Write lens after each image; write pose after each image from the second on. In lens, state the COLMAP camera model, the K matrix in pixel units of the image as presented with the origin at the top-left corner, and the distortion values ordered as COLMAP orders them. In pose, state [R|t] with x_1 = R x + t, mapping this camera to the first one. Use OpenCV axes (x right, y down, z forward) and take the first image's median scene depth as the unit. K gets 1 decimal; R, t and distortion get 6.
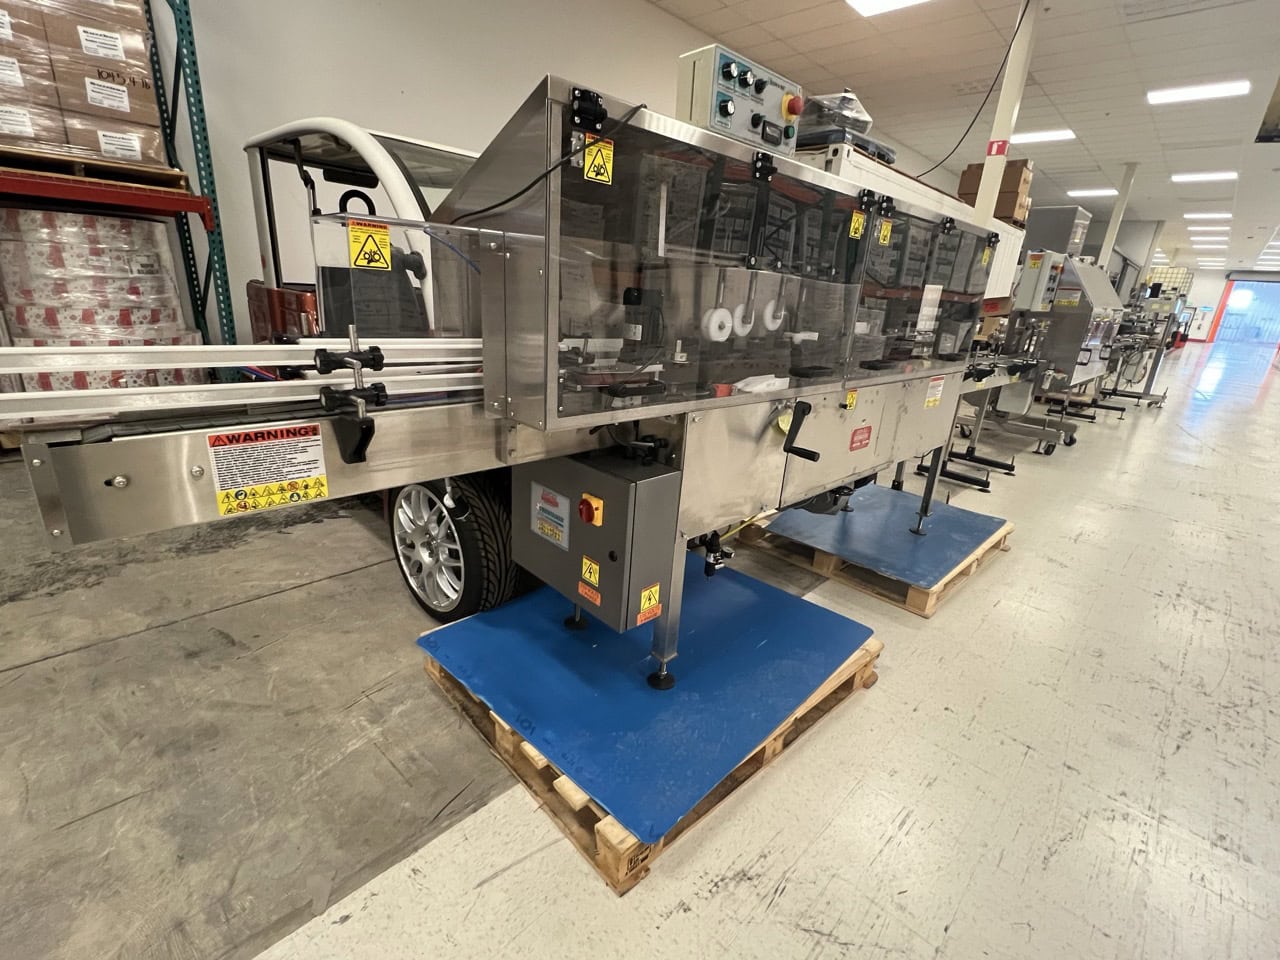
lens RADIAL K [[585.5, 0, 642.3], [0, 585.5, 485.9], [0, 0, 1]] dist [-0.006245, 0.000258]
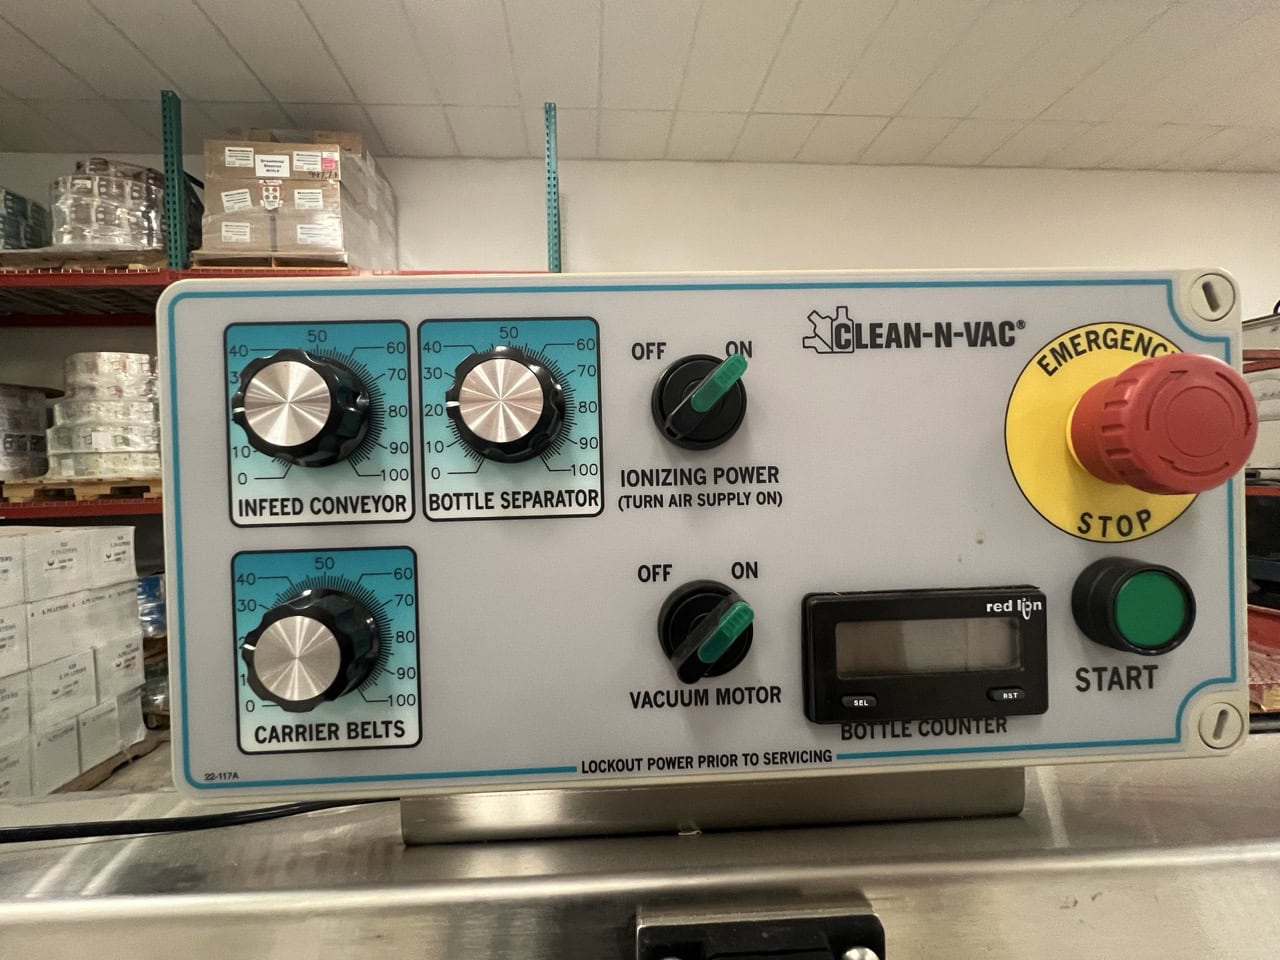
lens RADIAL K [[585.5, 0, 633.0], [0, 585.5, 497.2], [0, 0, 1]] dist [-0.006245, 0.000258]
pose [[0.745693, -0.059205, -0.663654, 0.265458], [-0.146860, 0.956943, -0.250384, -0.602935], [0.649903, 0.284174, 0.704891, 0.866119]]
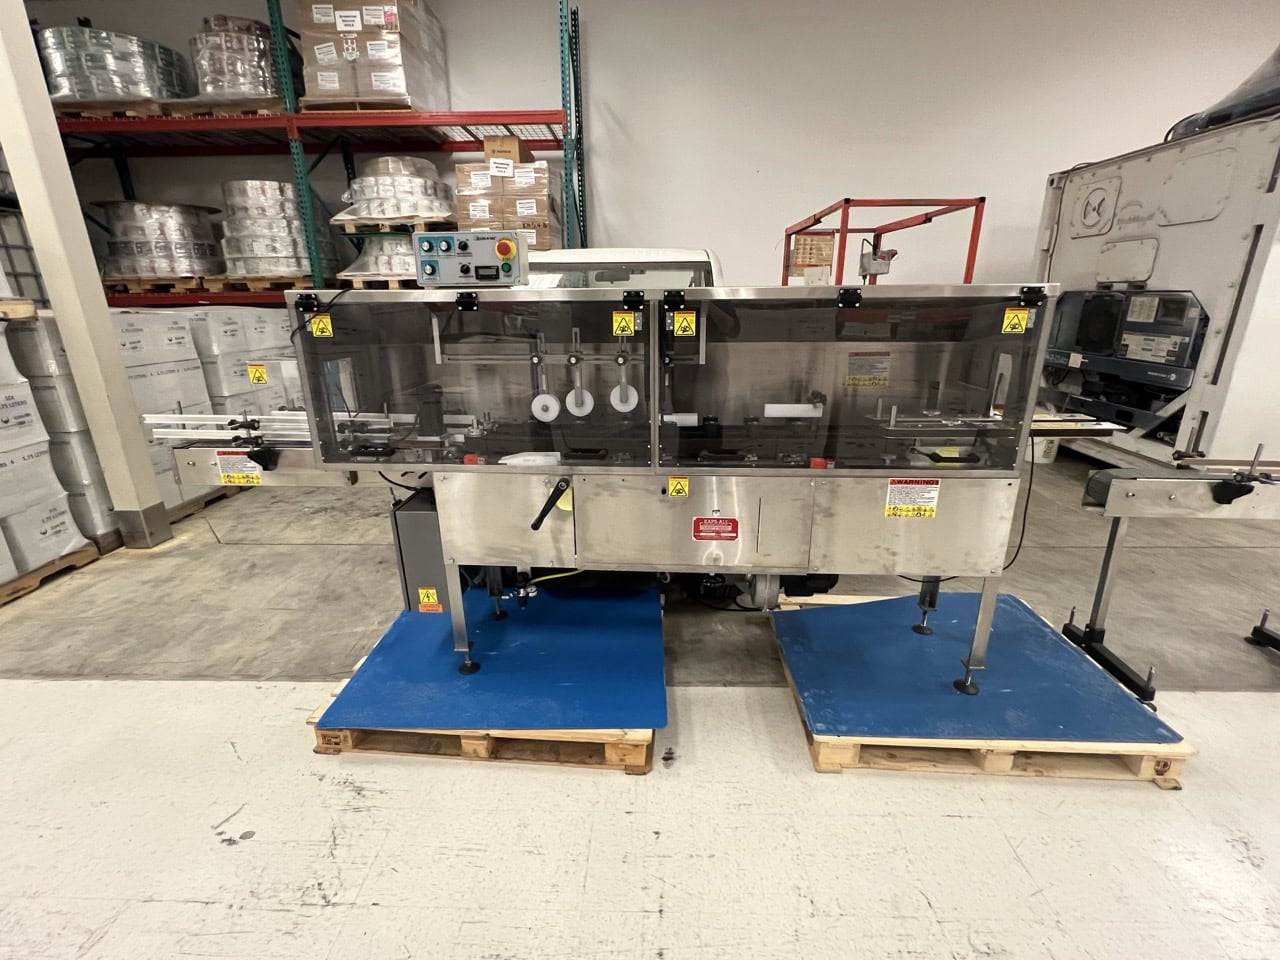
lens RADIAL K [[585.5, 0, 639.9], [0, 585.5, 484.0], [0, 0, 1]] dist [-0.006245, 0.000258]
pose [[0.668212, 0.162320, -0.726047, 1.503363], [-0.192759, 0.980357, 0.041772, -0.262163], [0.718566, 0.112040, 0.686375, 0.402144]]
